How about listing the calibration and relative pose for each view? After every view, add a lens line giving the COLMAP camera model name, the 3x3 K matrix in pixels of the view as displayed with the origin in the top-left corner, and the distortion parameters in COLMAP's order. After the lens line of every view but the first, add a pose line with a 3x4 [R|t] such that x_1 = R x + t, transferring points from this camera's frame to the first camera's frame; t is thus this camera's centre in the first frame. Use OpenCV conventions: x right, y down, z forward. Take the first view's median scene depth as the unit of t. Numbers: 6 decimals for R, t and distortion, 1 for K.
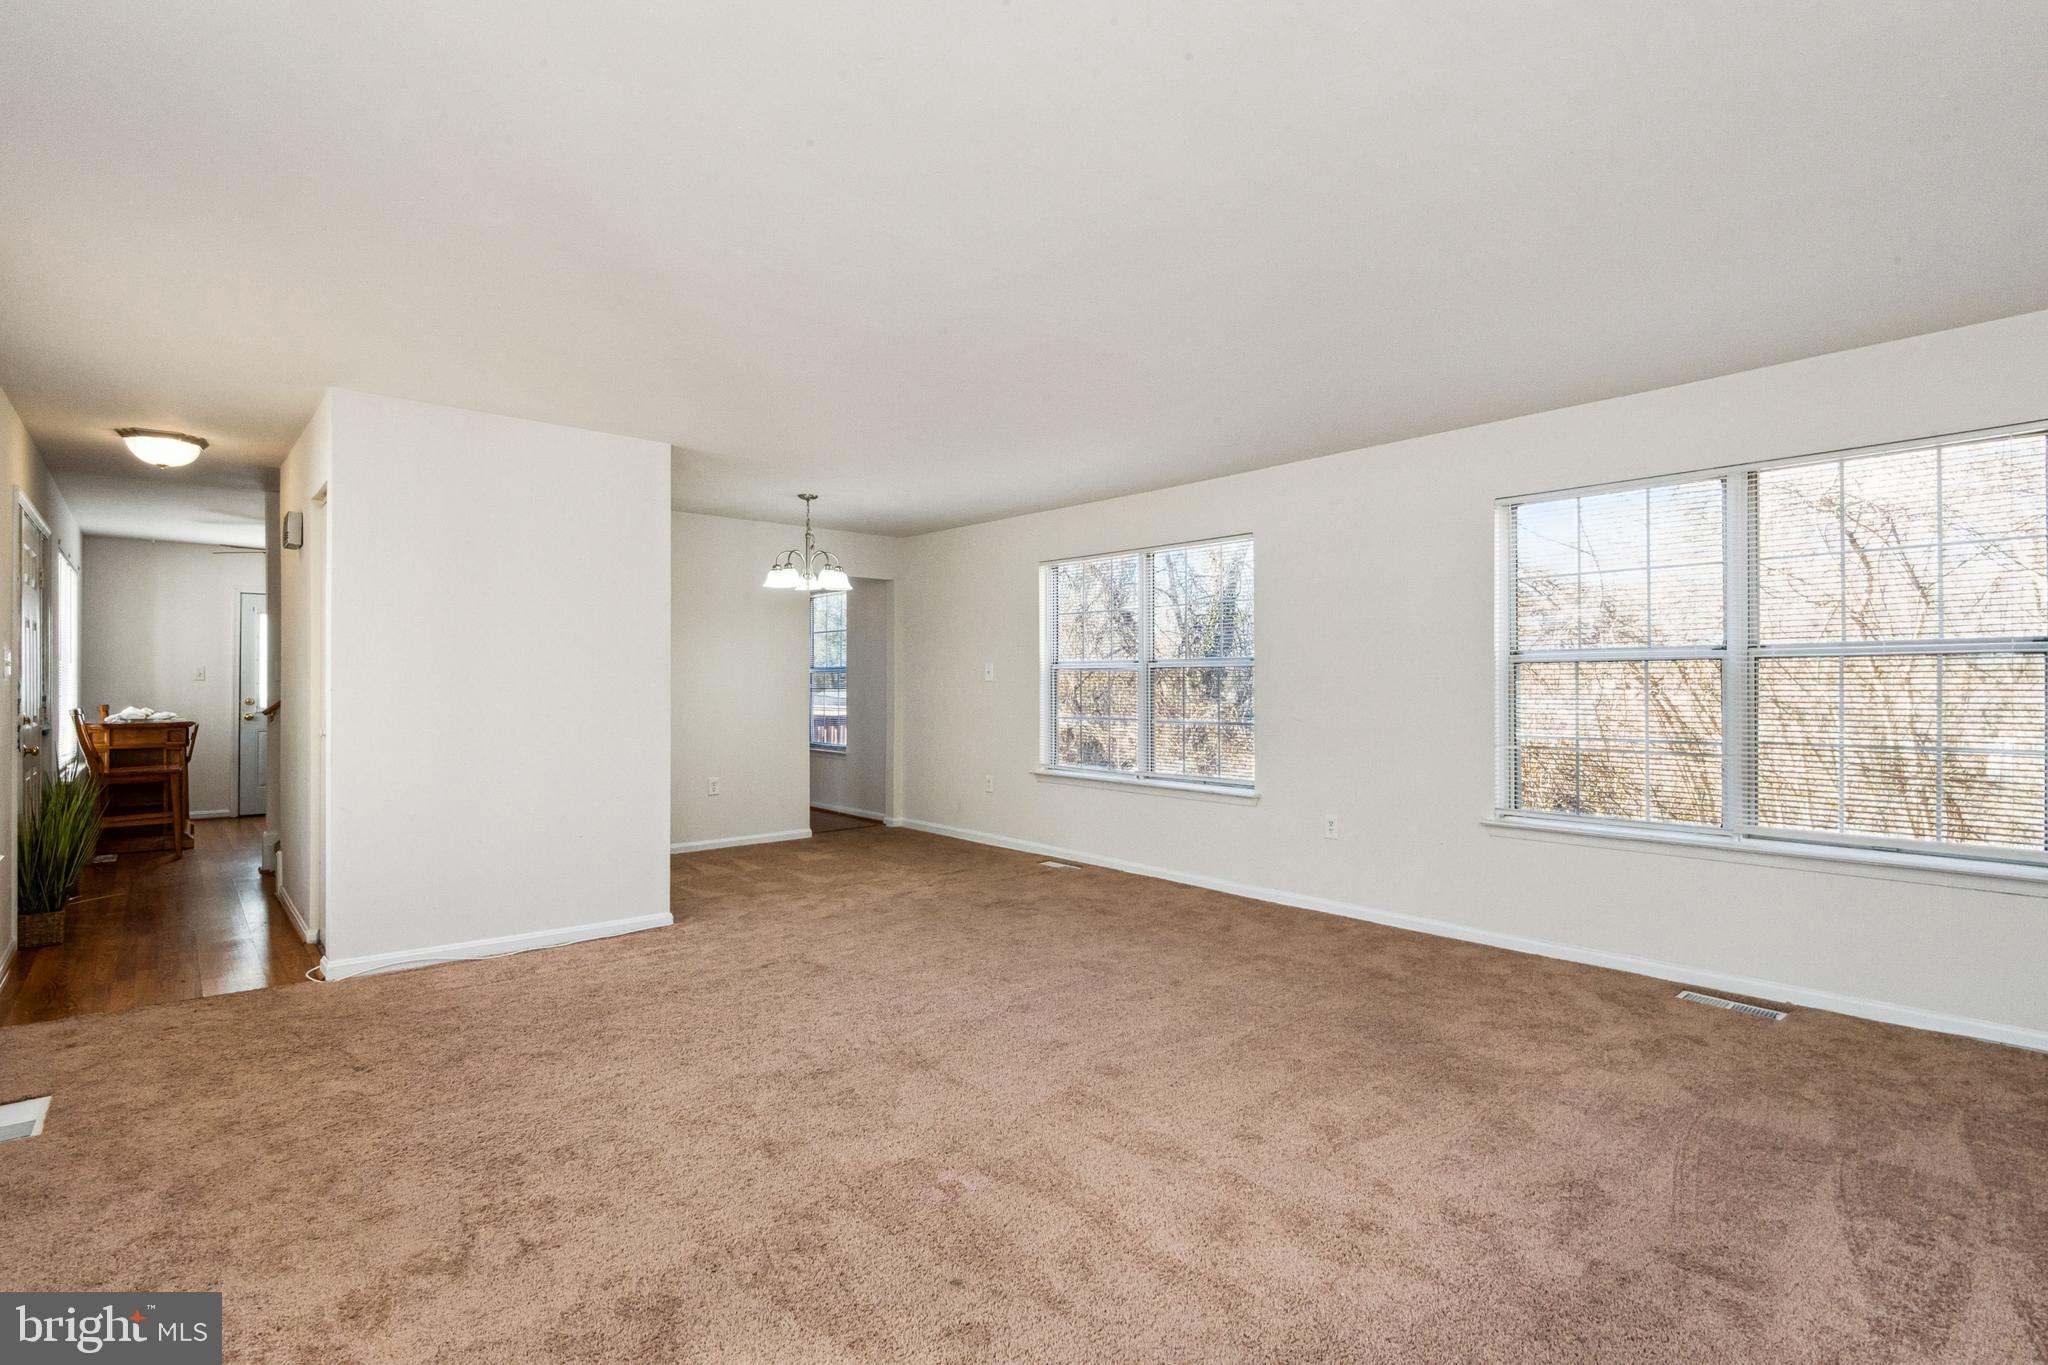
lens RADIAL K [[957.8, 0, 1033.2], [0, 957.8, 680.2], [0, 0, 1]] dist [0.006563, -0.009311]
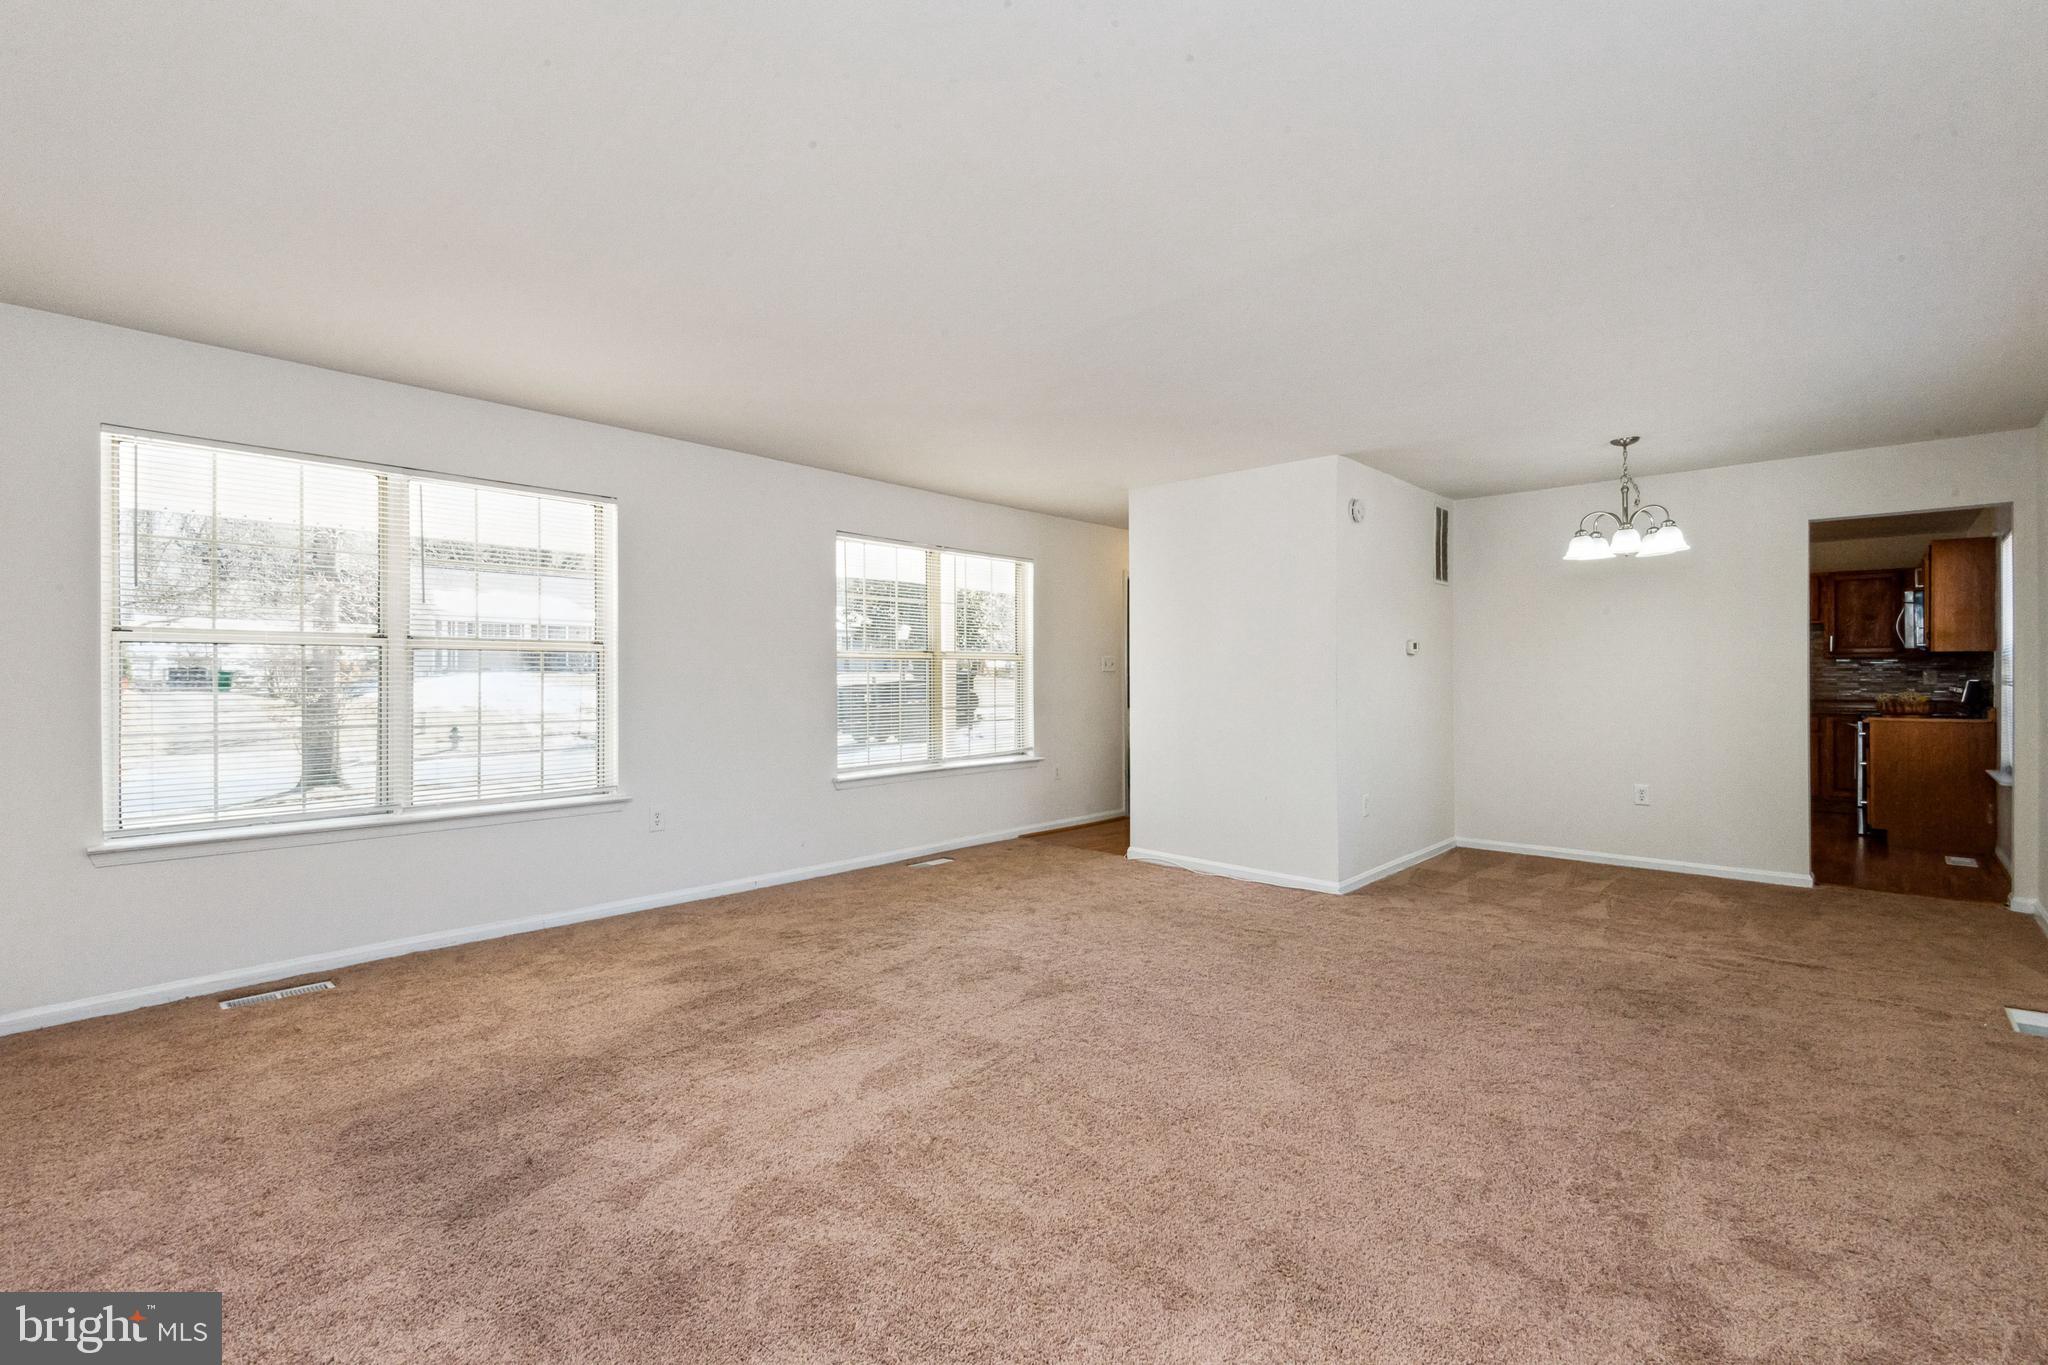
lens RADIAL K [[936.8, 0, 1033.3], [0, 936.8, 681.7], [0, 0, 1]] dist [0.015894, -0.005774]
pose [[0.111863, 0.005805, -0.993707, 1.052873], [0.000576, 0.999982, 0.005907, 0.012181], [0.993724, -0.001233, 0.111857, 0.883719]]
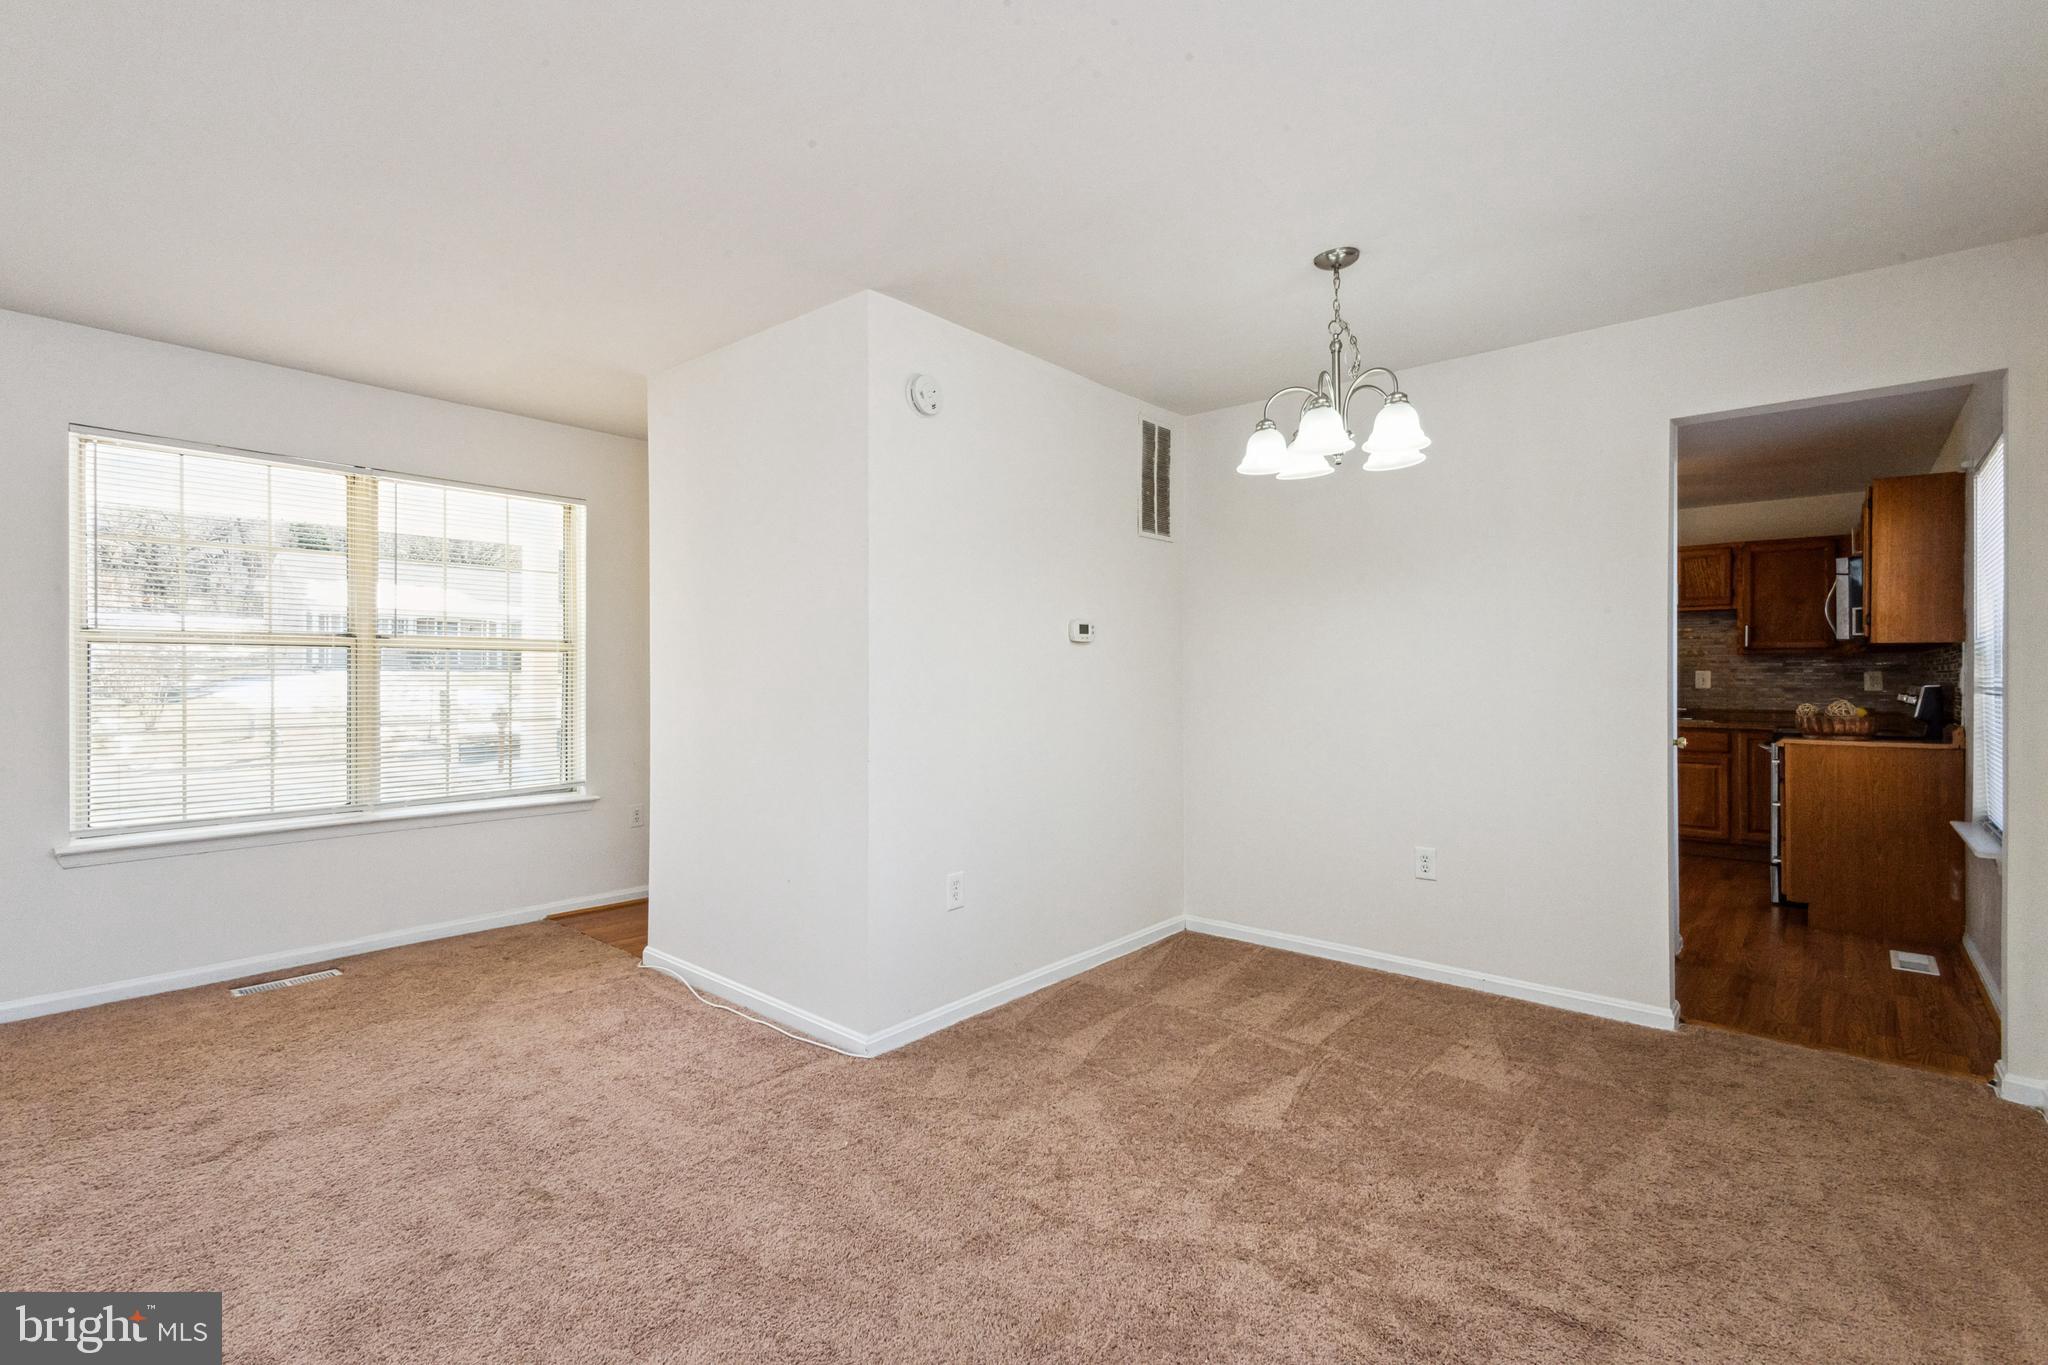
lens RADIAL K [[936.8, 0, 1035.5], [0, 936.8, 683.0], [0, 0, 1]] dist [0.015894, -0.005774]
pose [[0.140168, 0.006788, -0.990104, 0.393998], [-0.002508, 0.999976, 0.006500, 0.012598], [0.990125, 0.001572, 0.140182, 1.688496]]
